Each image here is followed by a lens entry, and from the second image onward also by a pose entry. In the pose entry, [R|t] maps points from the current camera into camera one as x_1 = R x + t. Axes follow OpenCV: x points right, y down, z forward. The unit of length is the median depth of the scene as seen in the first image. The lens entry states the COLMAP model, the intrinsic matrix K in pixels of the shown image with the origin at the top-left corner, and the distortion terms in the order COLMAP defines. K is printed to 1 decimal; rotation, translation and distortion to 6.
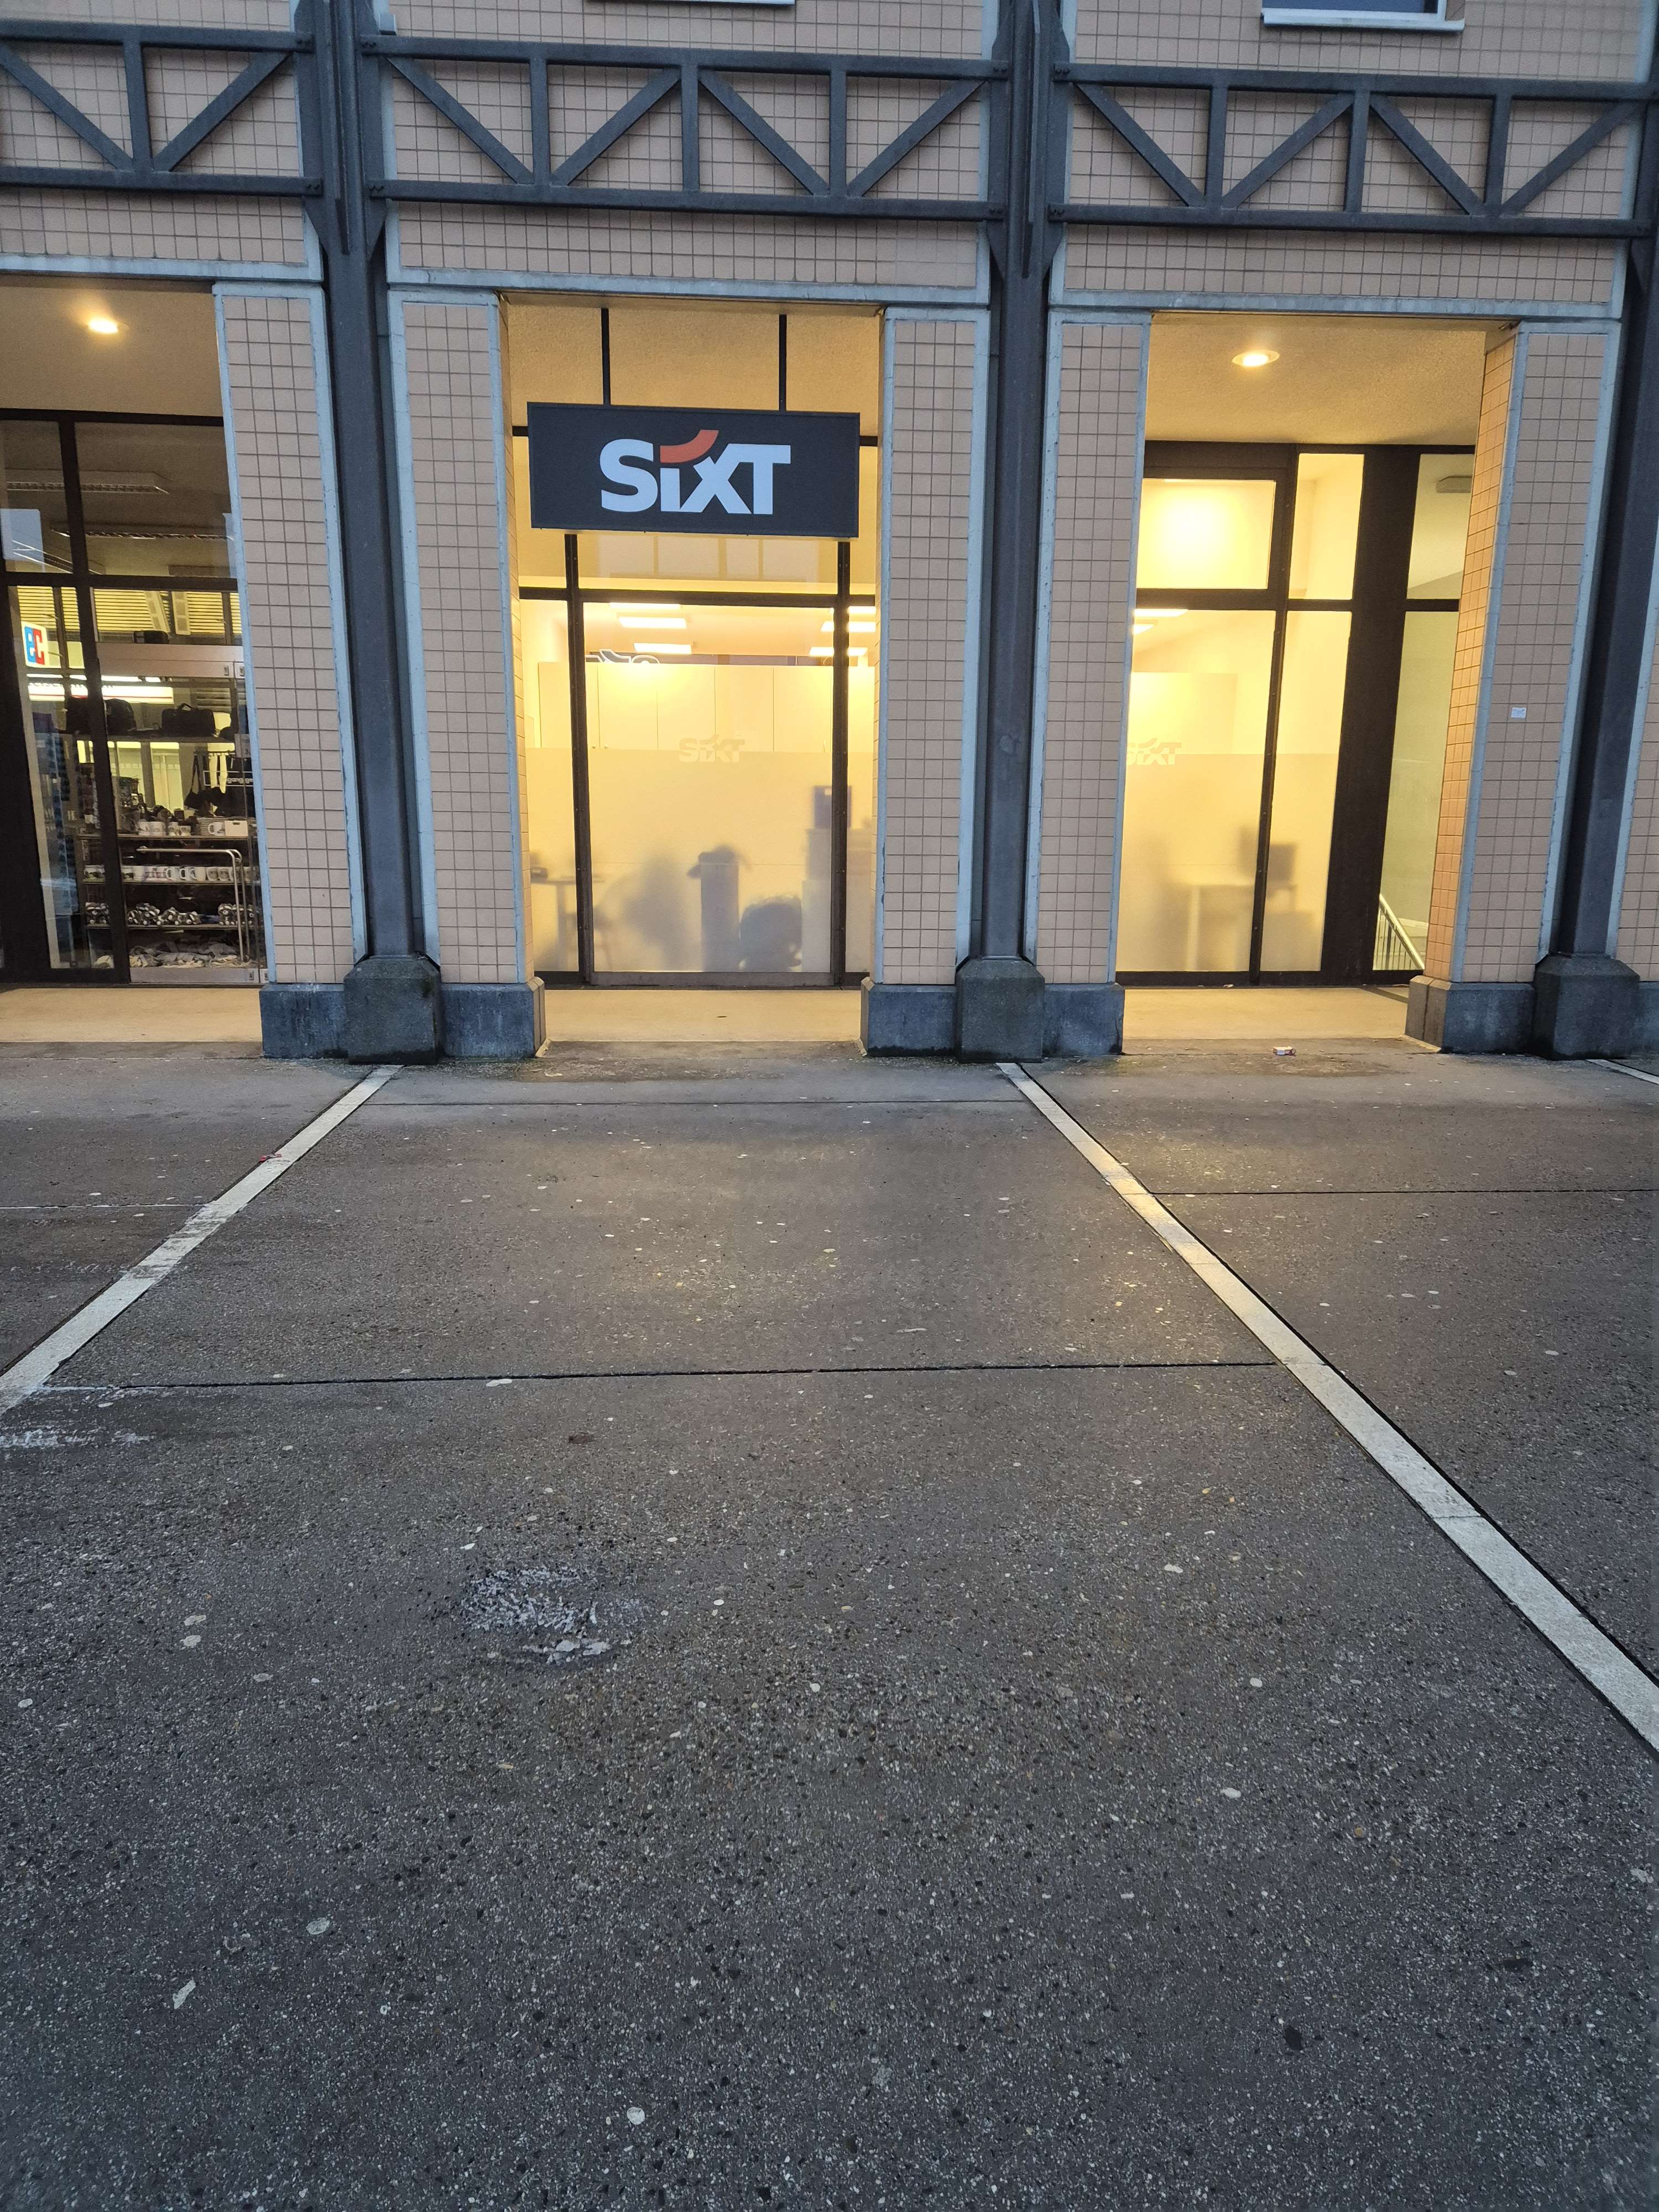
lens RADIAL K [[1447.8, 0, 829.5], [0, 1447.8, 1106.0], [0, 0, 1]] dist [0.080199, -0.065909]
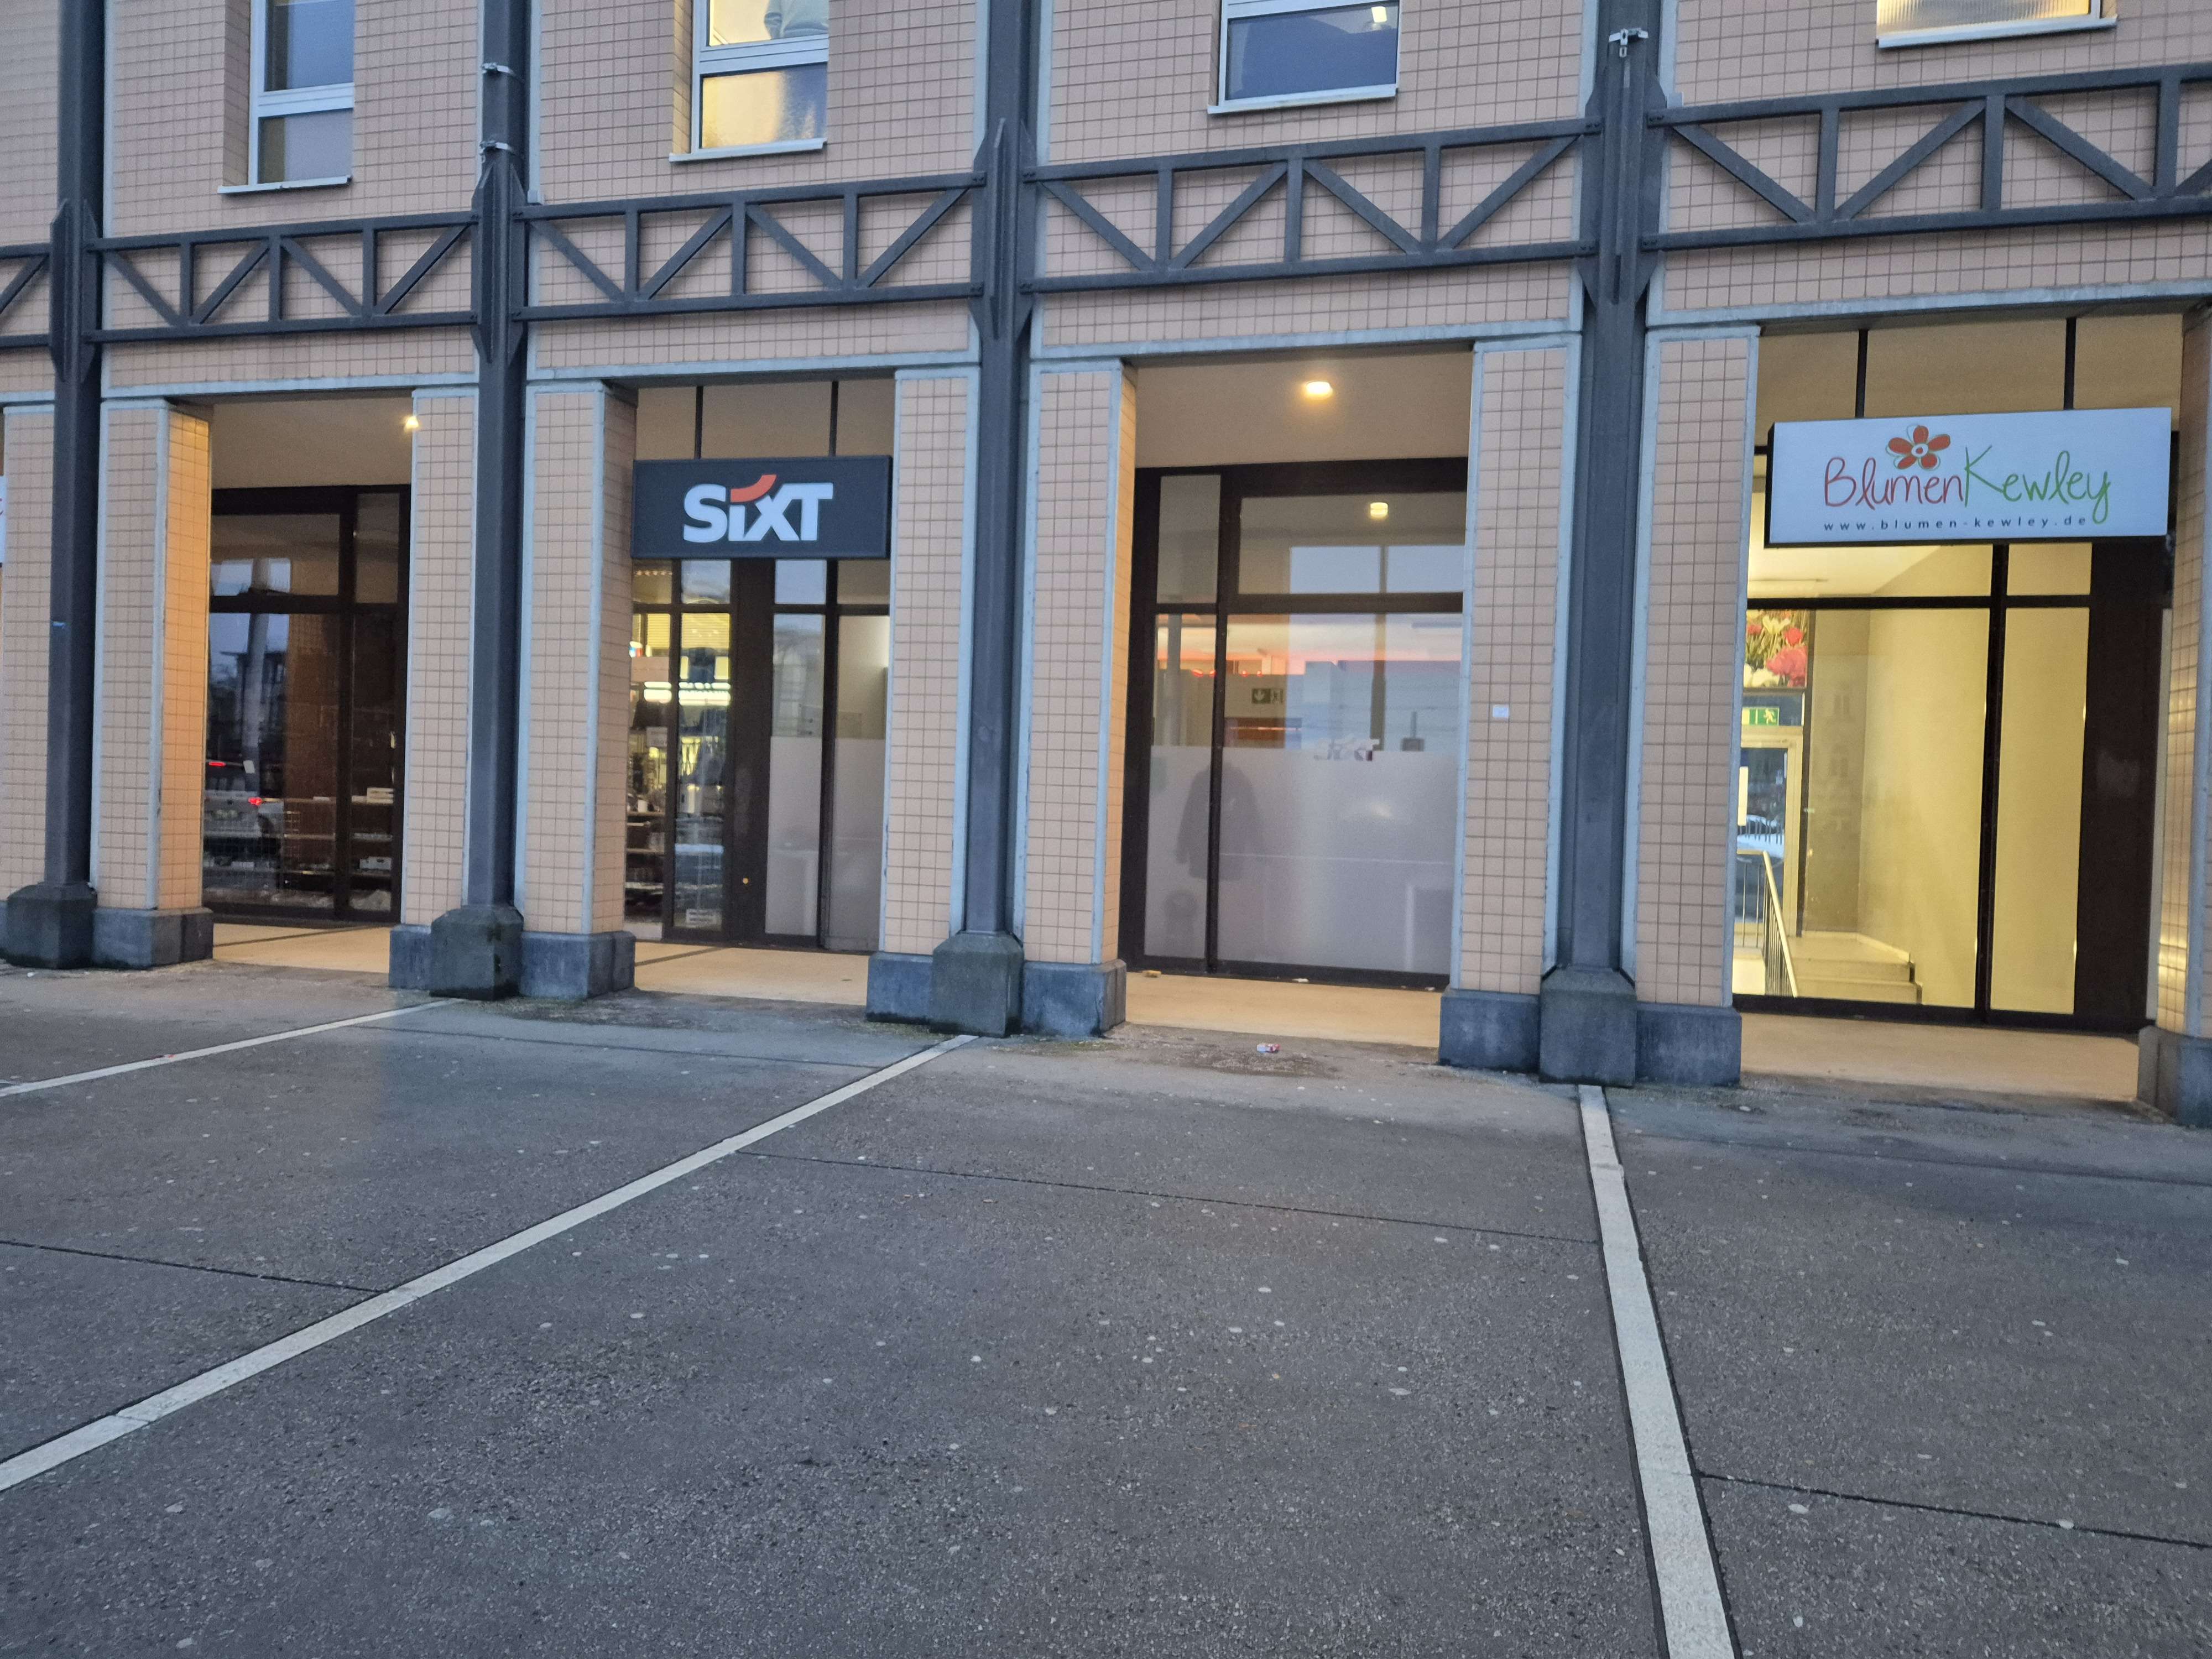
lens RADIAL K [[1470.1, 0, 1104.1], [0, 1470.1, 818.8], [0, 0, 1]] dist [0.065170, -0.047468]
pose [[0.945758, 0.028348, -0.323632, 0.521866], [-0.090211, 0.979925, -0.177789, -0.003189], [0.312095, 0.197341, 0.929329, 0.033714]]
